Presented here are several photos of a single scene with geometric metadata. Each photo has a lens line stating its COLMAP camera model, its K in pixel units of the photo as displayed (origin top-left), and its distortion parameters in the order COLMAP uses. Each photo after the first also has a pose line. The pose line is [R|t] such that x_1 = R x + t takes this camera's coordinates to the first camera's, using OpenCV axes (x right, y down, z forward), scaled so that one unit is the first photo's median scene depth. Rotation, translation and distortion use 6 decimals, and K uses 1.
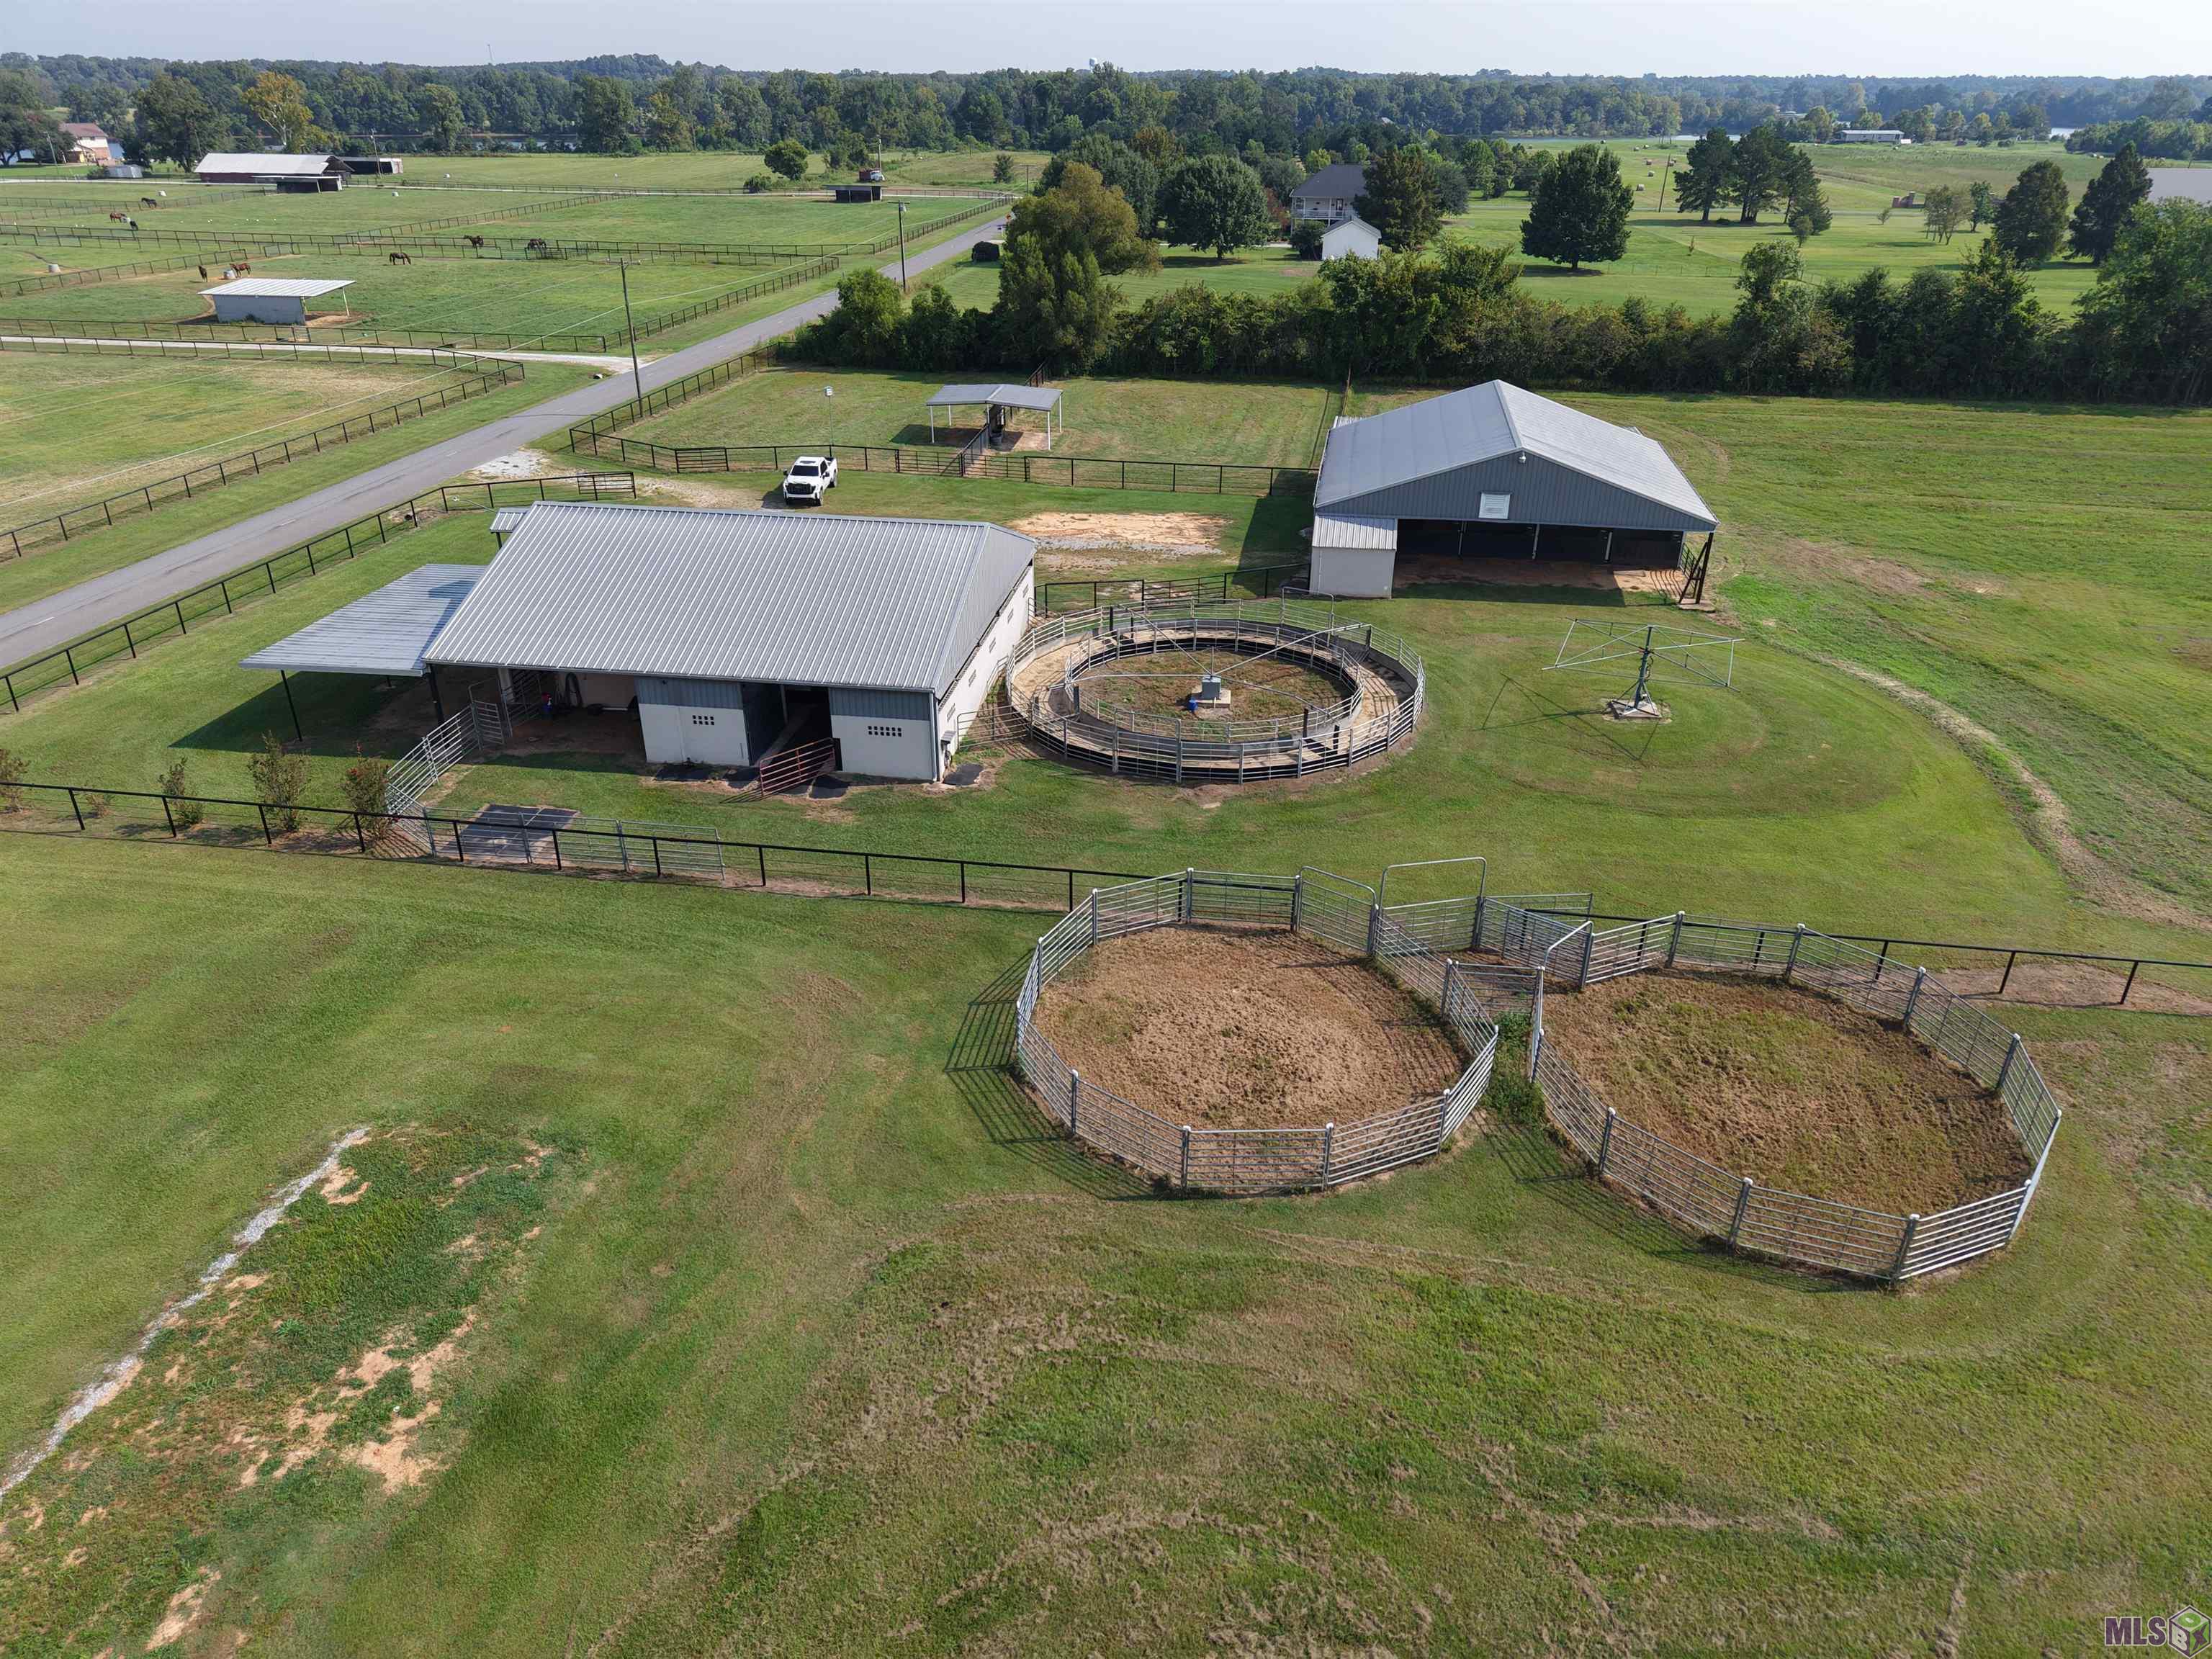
lens RADIAL K [[1482.8, 0, 1102.5], [0, 1482.8, 821.8], [0, 0, 1]] dist [0.021005, -0.016527]
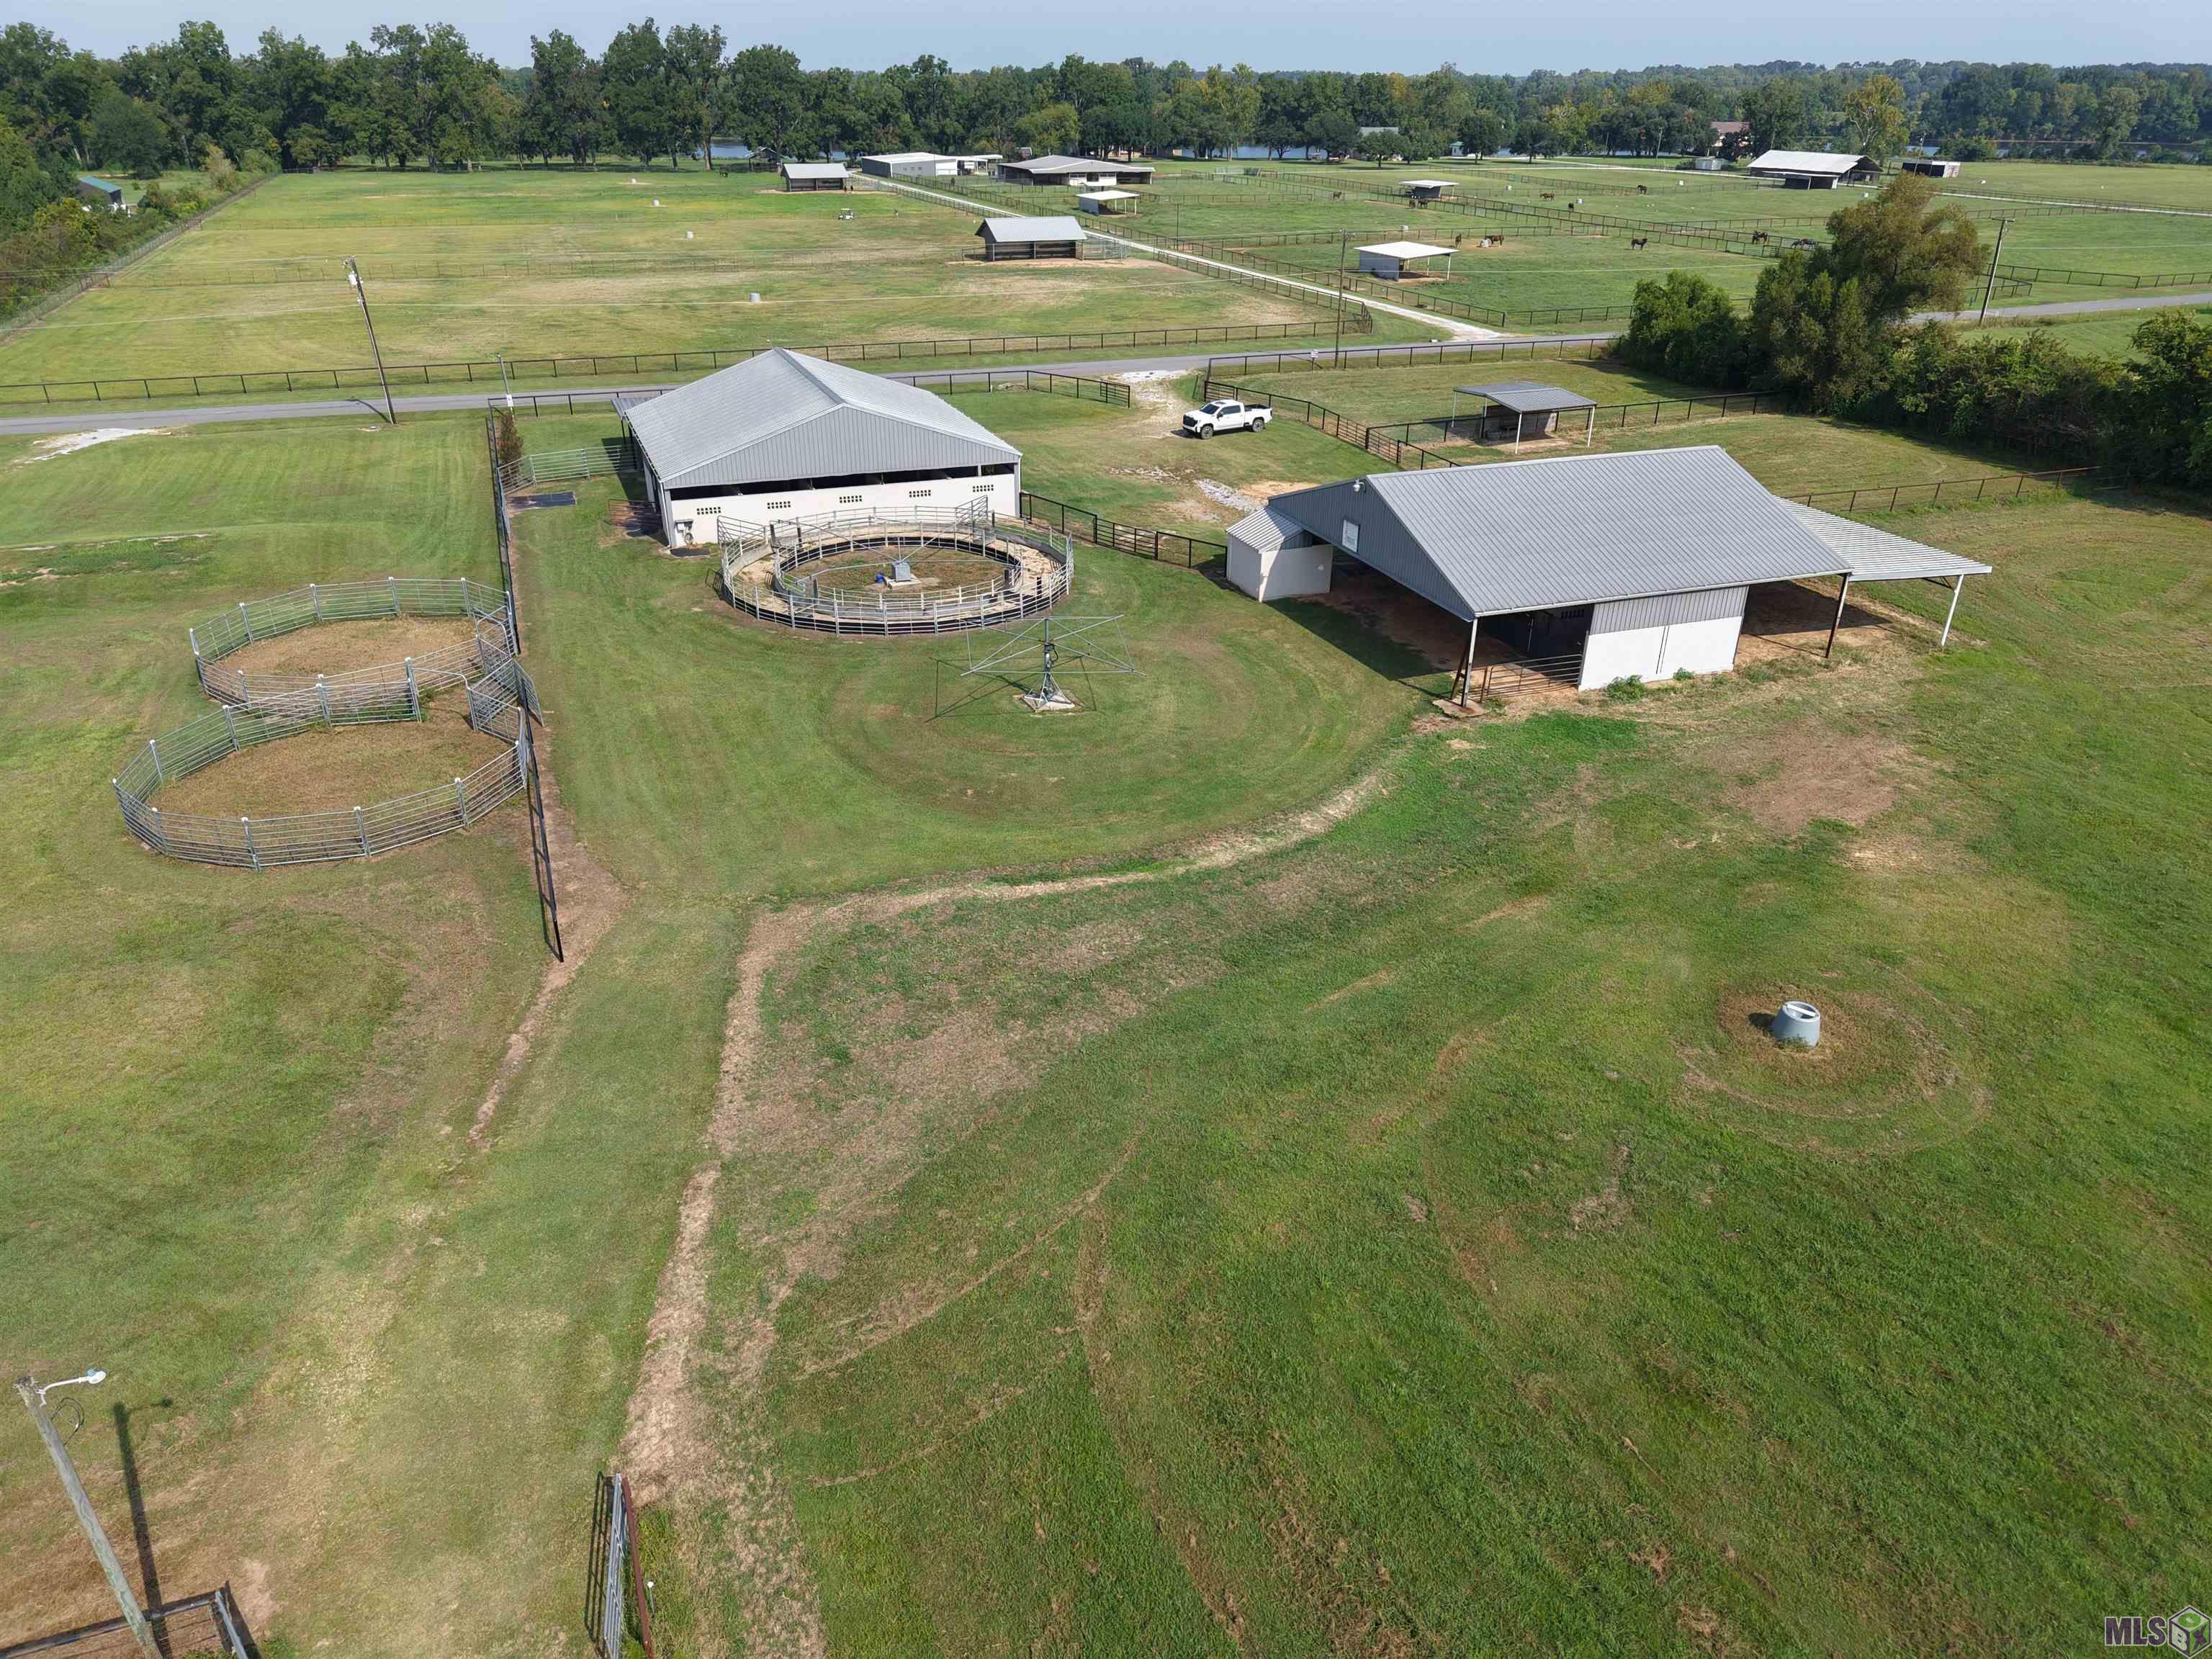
lens RADIAL K [[1482.8, 0, 1102.5], [0, 1482.8, 821.8], [0, 0, 1]] dist [0.021005, -0.016527]
pose [[0.490226, 0.386679, -0.781126, 0.963934], [-0.388693, 0.899140, 0.201160, -0.176297], [0.780126, 0.205004, 0.591081, 0.370166]]
